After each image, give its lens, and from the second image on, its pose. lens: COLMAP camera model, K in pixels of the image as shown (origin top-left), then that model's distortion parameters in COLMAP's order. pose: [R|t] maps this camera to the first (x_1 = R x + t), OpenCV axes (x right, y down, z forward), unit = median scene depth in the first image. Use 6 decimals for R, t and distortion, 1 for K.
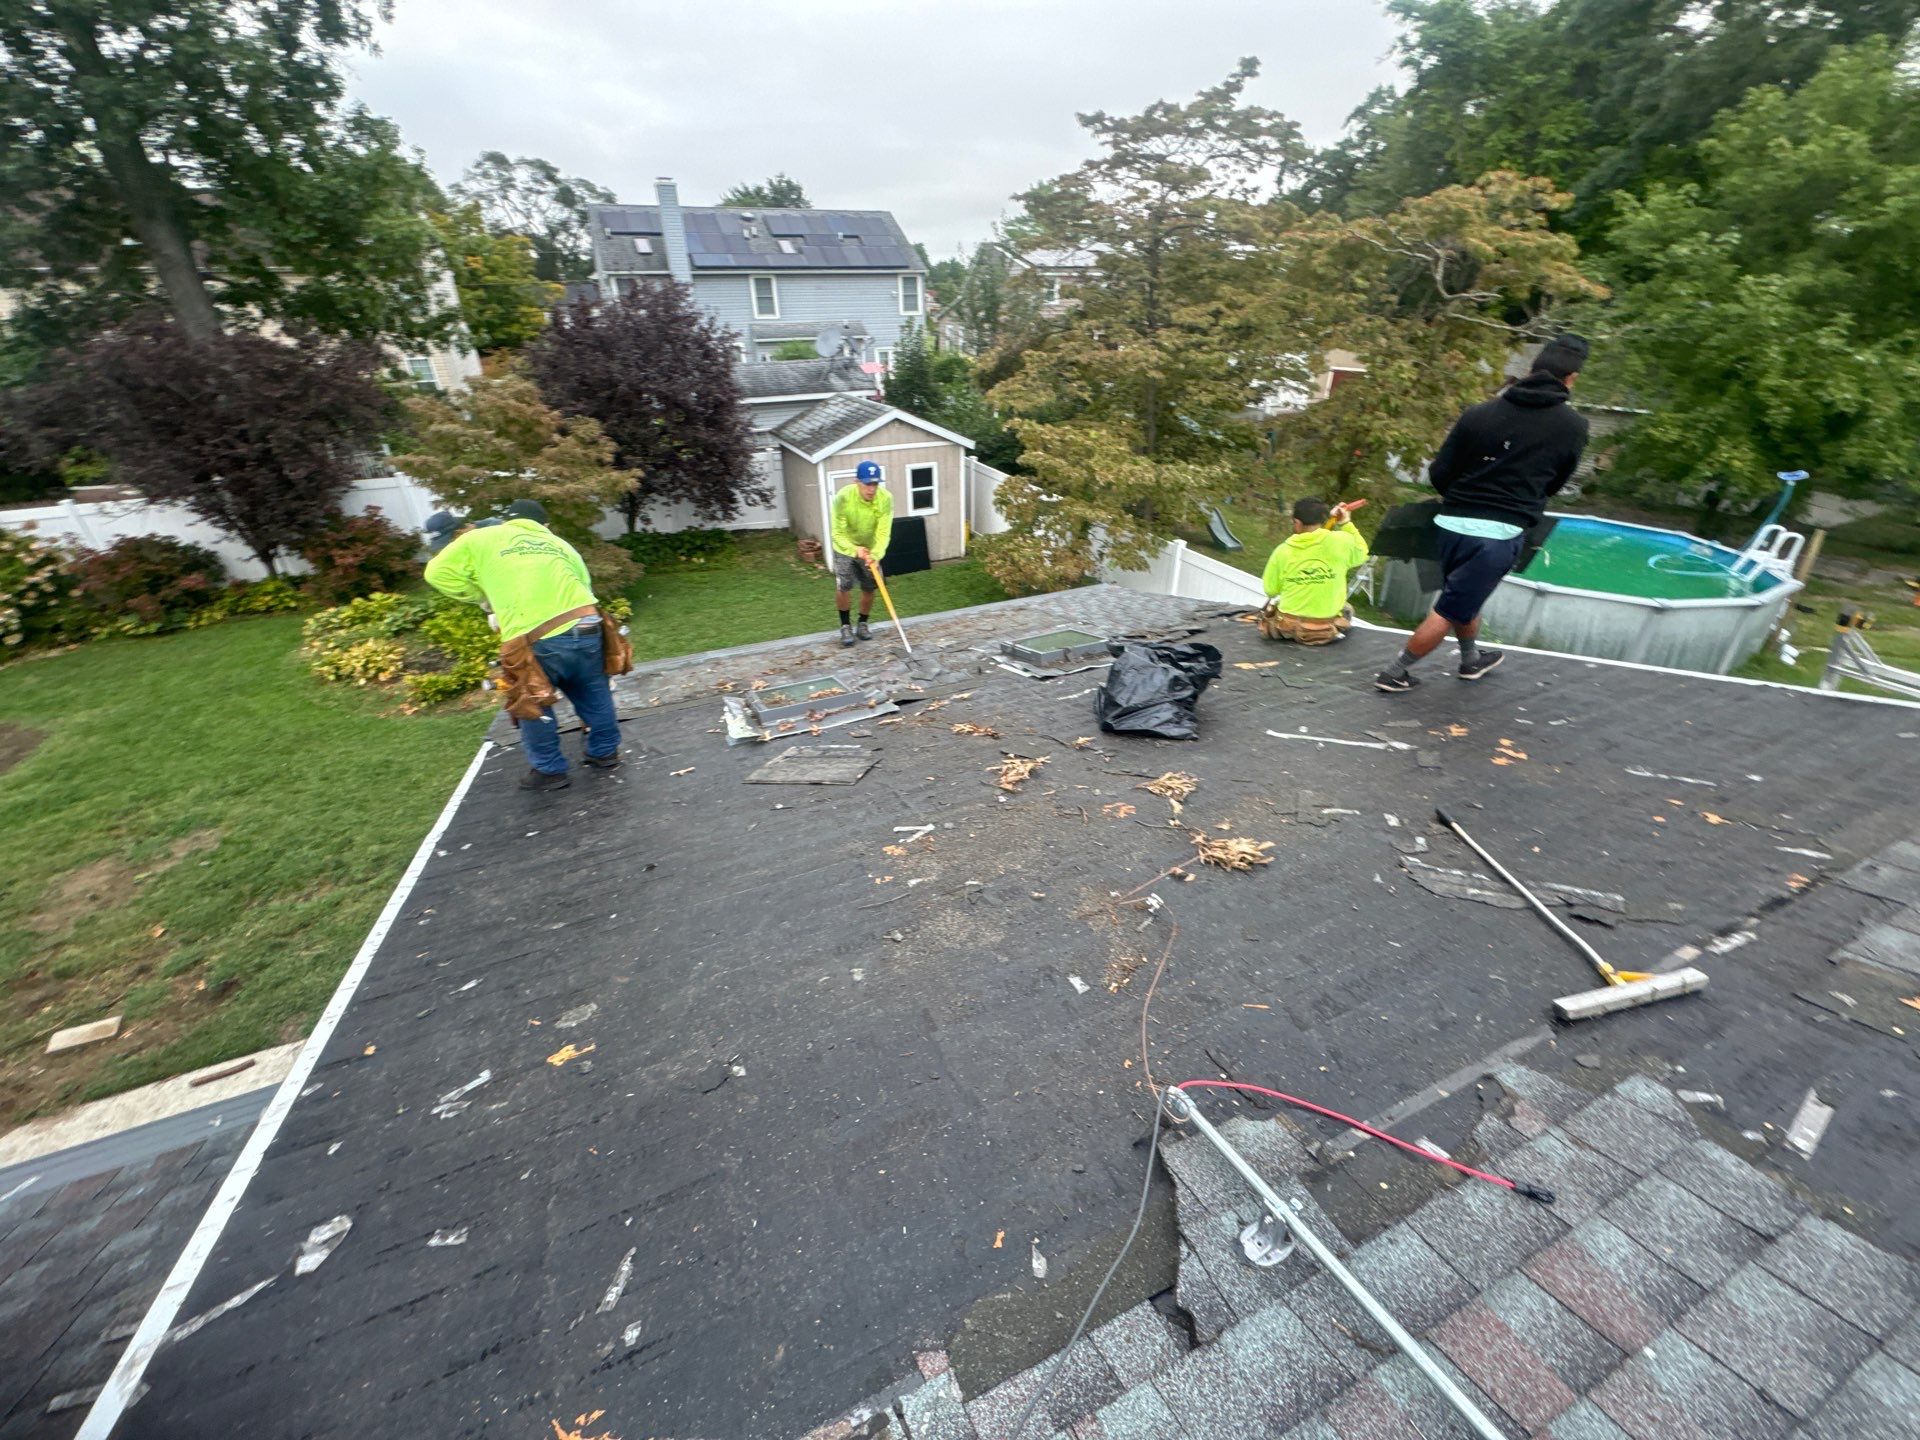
lens RADIAL K [[762.9, 0, 960.6], [0, 762.9, 716.4], [0, 0, 1]] dist [-0.002241, -0.000059]
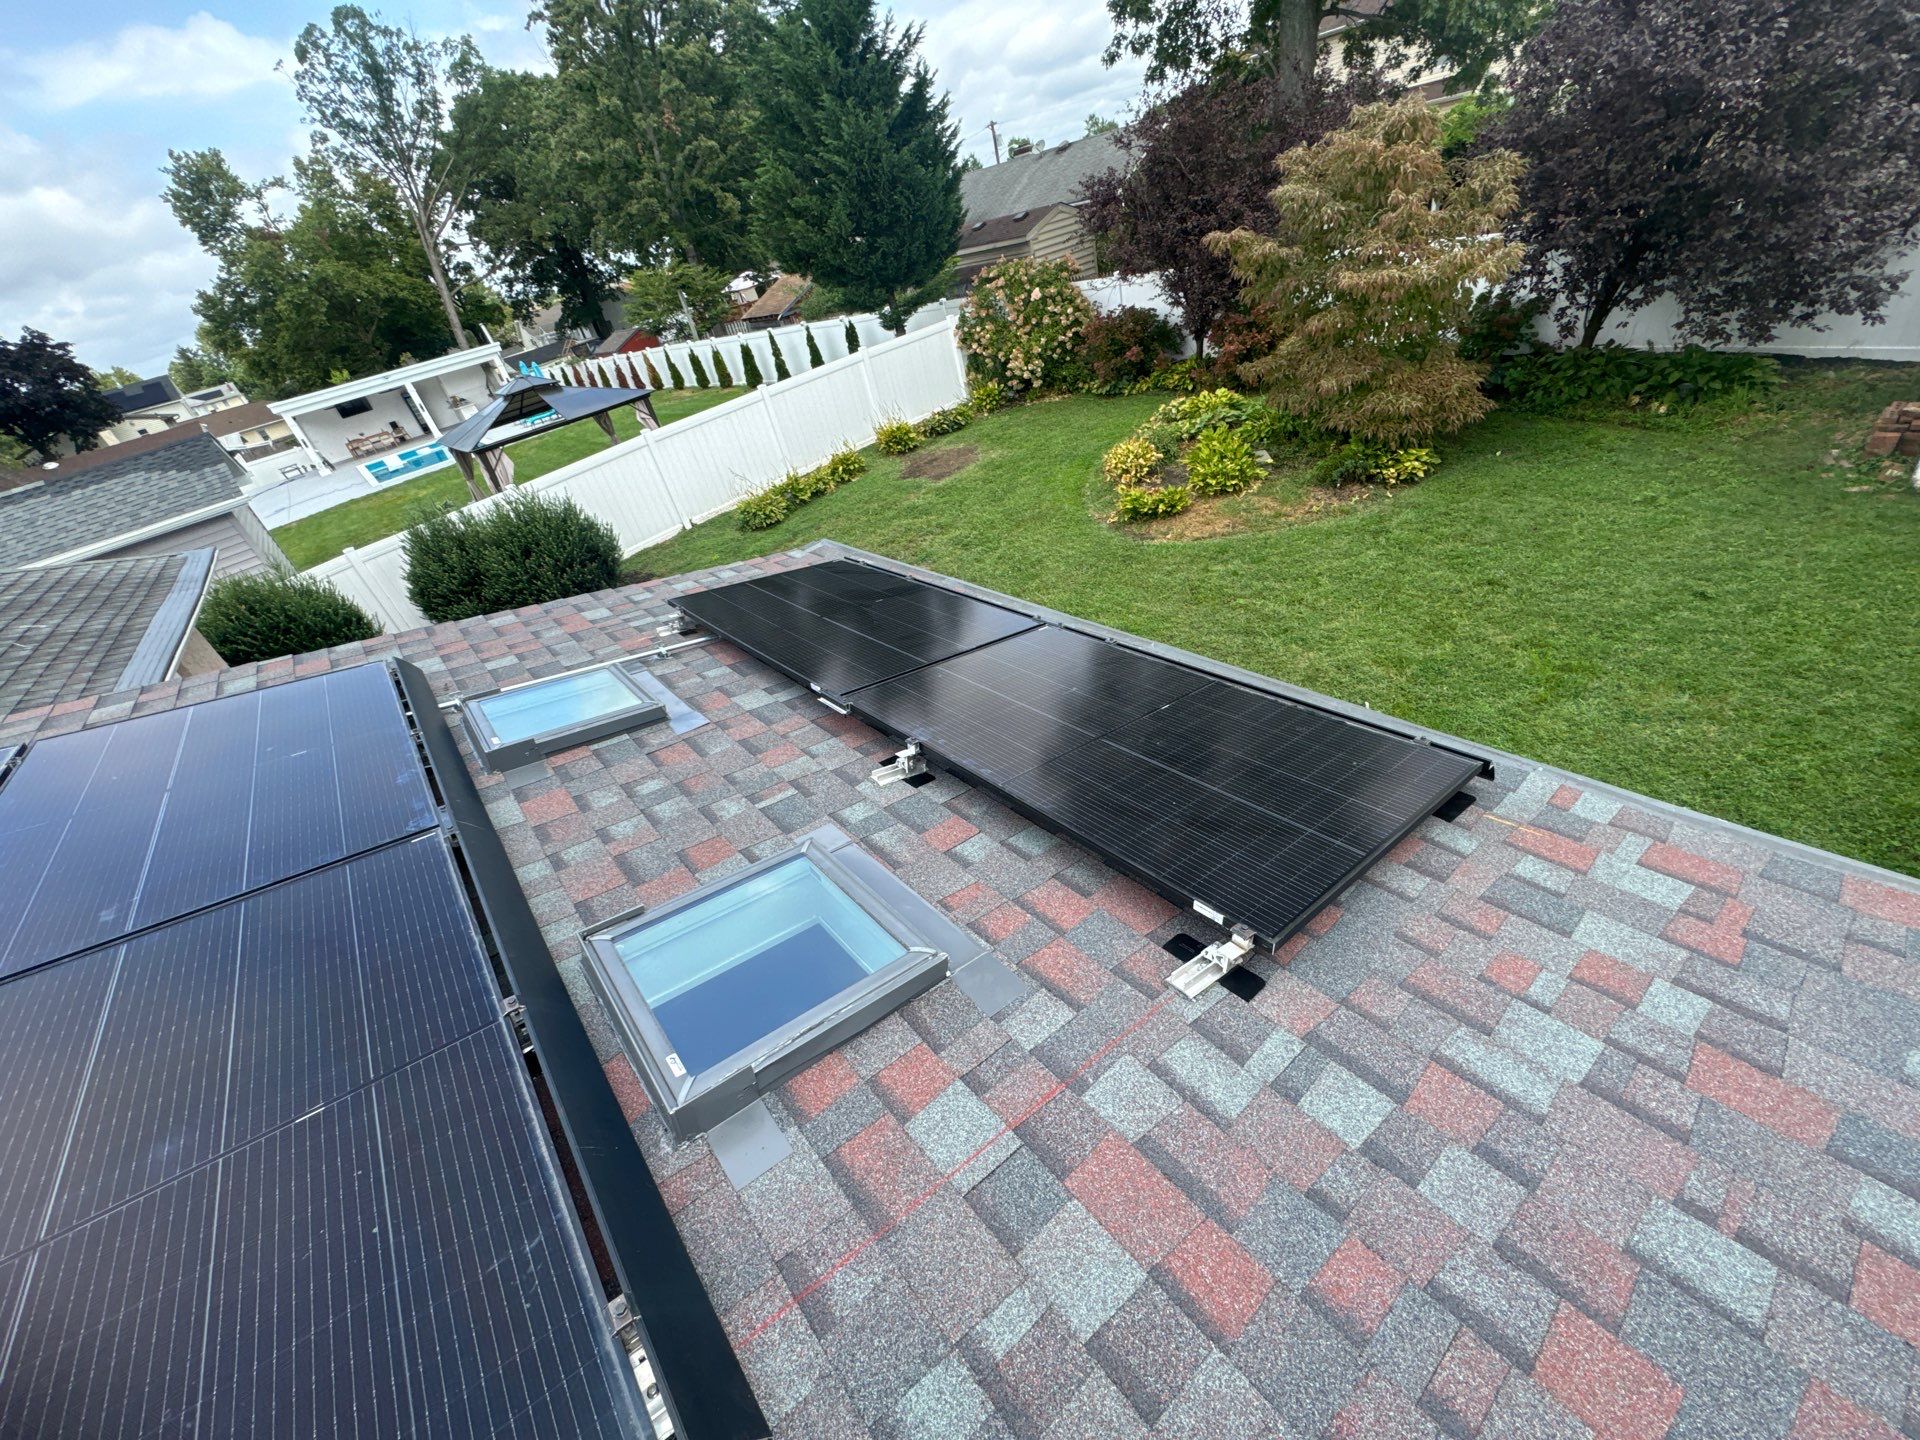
lens RADIAL K [[762.9, 0, 959.0], [0, 762.9, 719.8], [0, 0, 1]] dist [-0.002241, -0.000059]
pose [[0.264961, 0.509089, -0.818917, 0.138535], [-0.270166, 0.854449, 0.443766, -0.133476], [0.925638, 0.103663, 0.363934, 0.364787]]
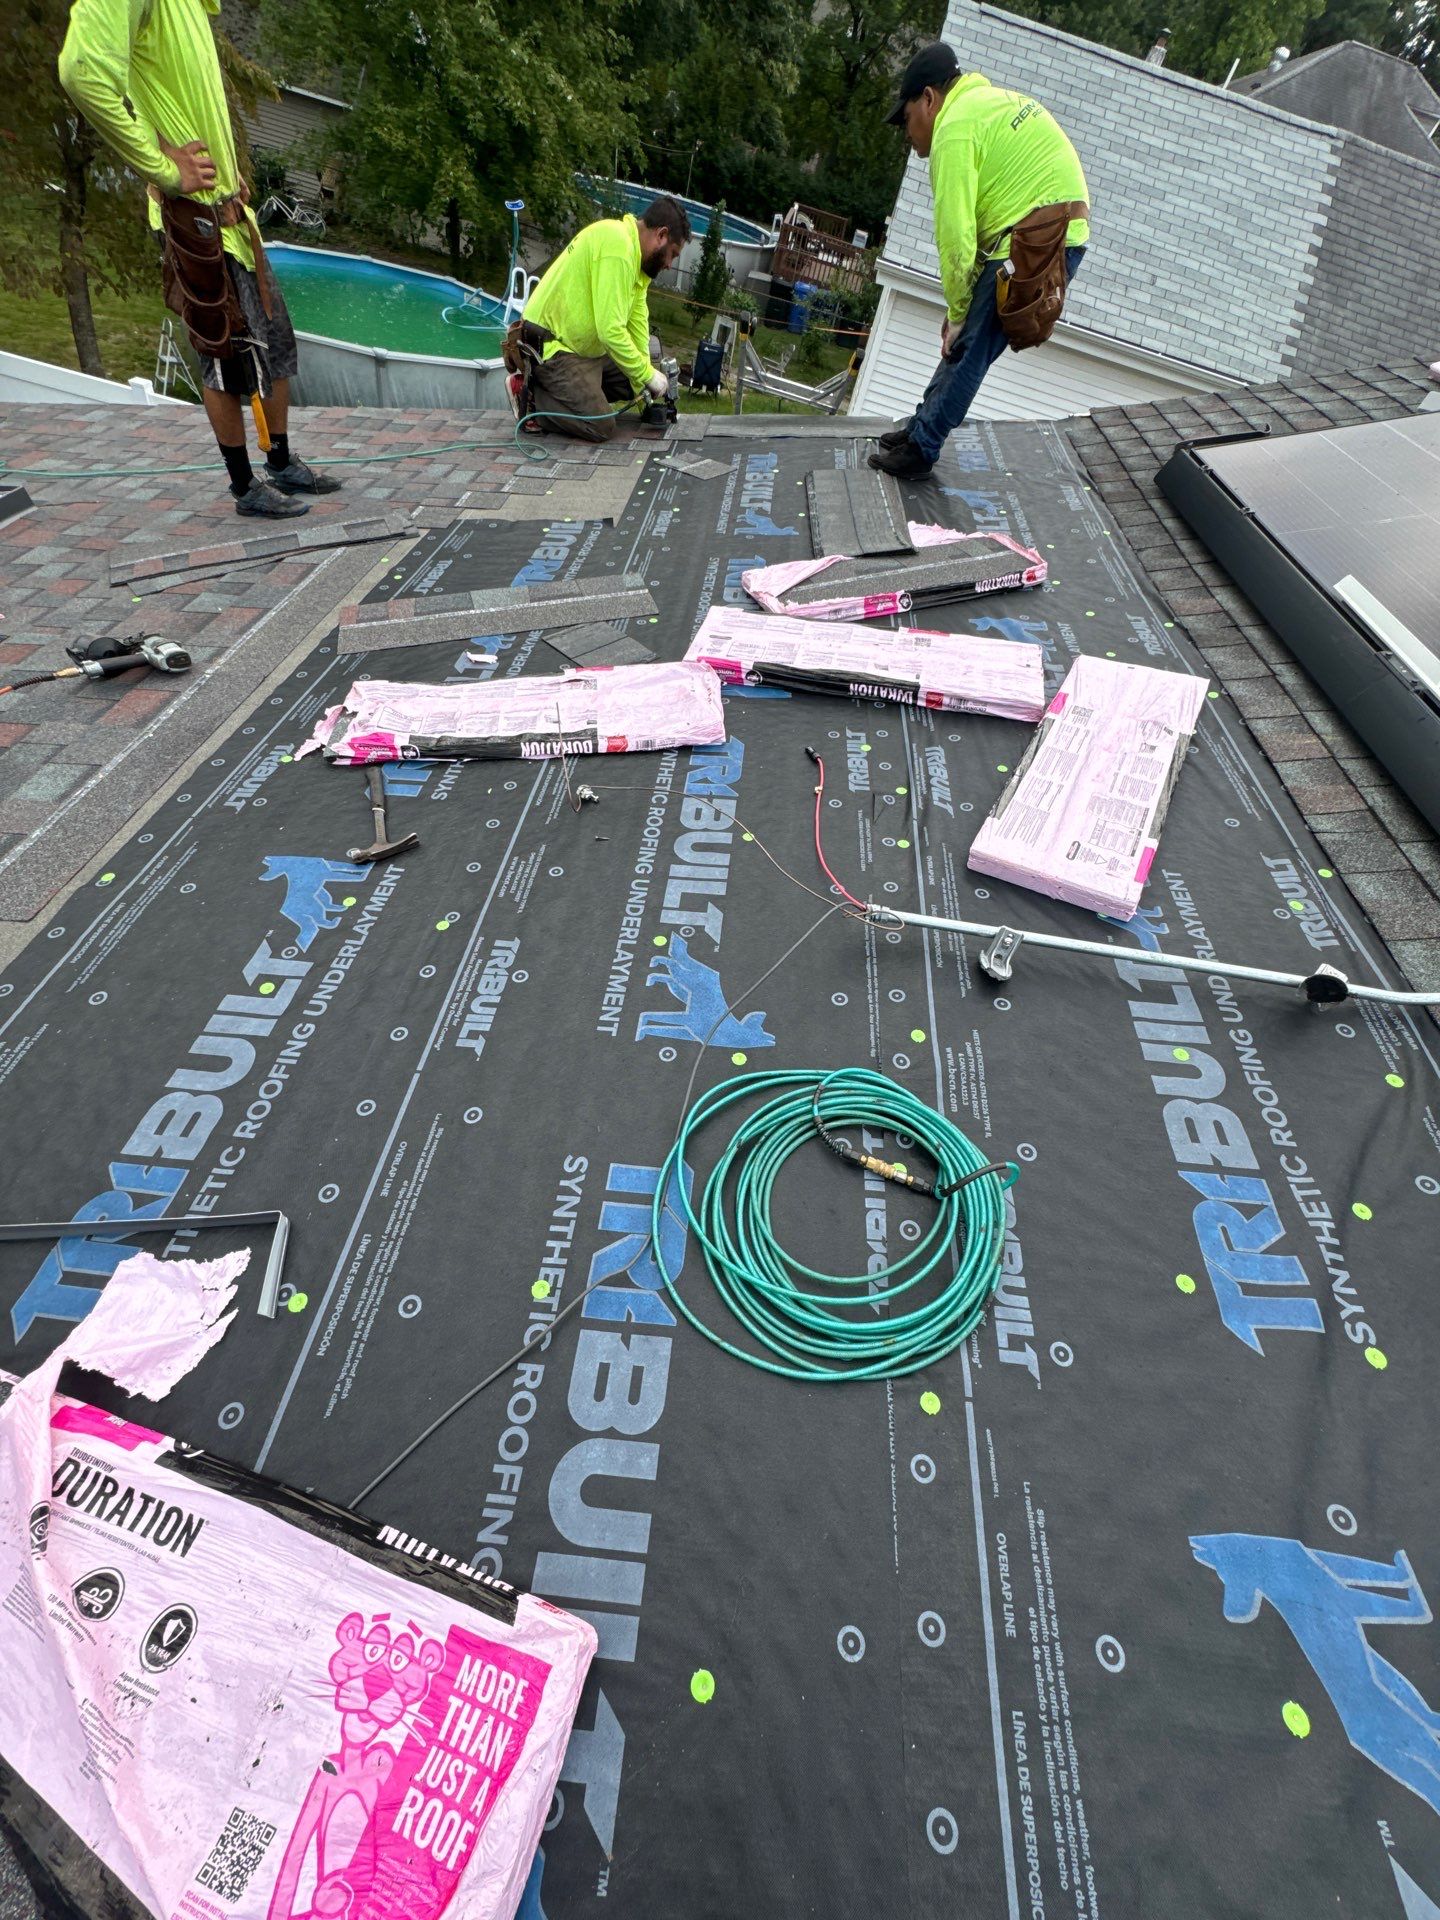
lens RADIAL K [[762.9, 0, 717.3], [0, 762.9, 960.9], [0, 0, 1]] dist [-0.002241, -0.000059]
pose [[0.490862, -0.584965, 0.645655, -0.046110], [0.217524, 0.799894, 0.559332, -0.007930], [-0.843646, -0.134110, 0.519881, 0.070084]]
